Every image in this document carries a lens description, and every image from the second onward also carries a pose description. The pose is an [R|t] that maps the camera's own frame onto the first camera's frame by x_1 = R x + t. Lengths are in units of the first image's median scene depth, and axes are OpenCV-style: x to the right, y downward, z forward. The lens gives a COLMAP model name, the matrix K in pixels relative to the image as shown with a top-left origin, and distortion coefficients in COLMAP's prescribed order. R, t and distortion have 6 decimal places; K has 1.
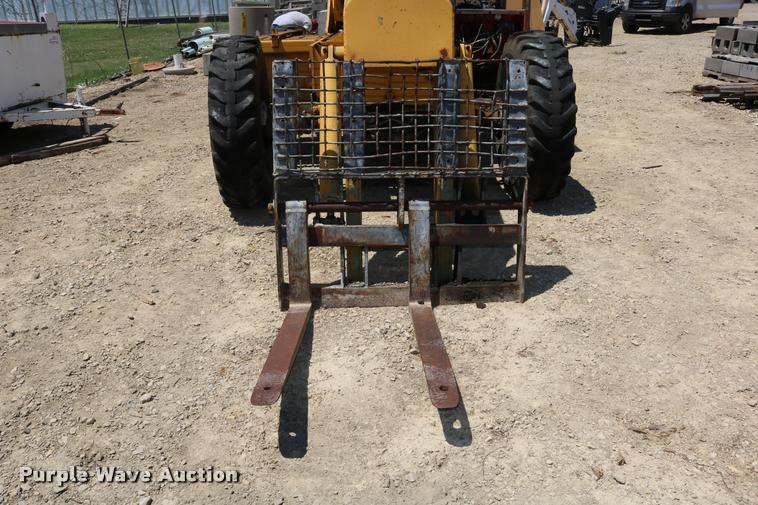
lens RADIAL K [[624.5, 0, 378.3], [0, 624.5, 254.1], [0, 0, 1]] dist [-0.152203, 0.118043]
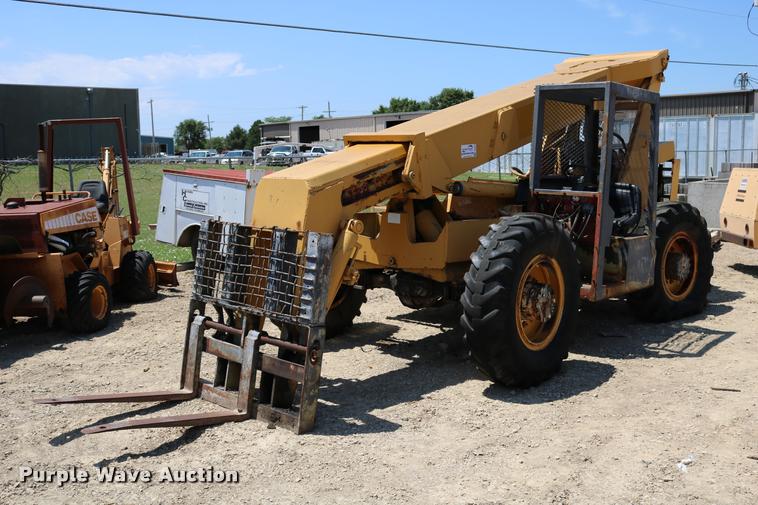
lens RADIAL K [[748.1, 0, 383.5], [0, 748.1, 252.6], [0, 0, 1]] dist [-0.107202, 0.000000]
pose [[0.733107, 0.102367, -0.672365, 1.318382], [-0.275463, 0.948581, -0.155927, -0.076677], [0.621832, 0.299523, 0.723610, -0.005239]]
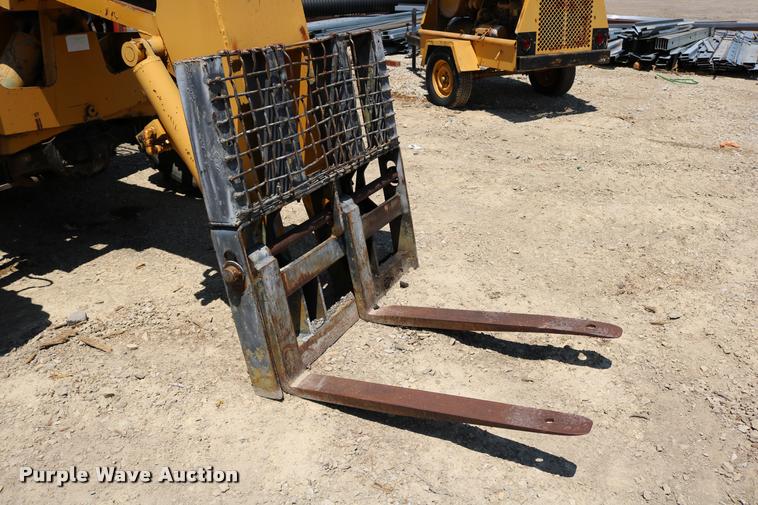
lens RADIAL K [[624.5, 0, 385.5], [0, 624.5, 249.9], [0, 0, 1]] dist [-0.152203, 0.118043]
pose [[0.466384, -0.352202, 0.811443, -0.655549], [0.344558, 0.917198, 0.200066, -0.181941], [-0.814718, 0.186282, 0.549121, 0.499330]]
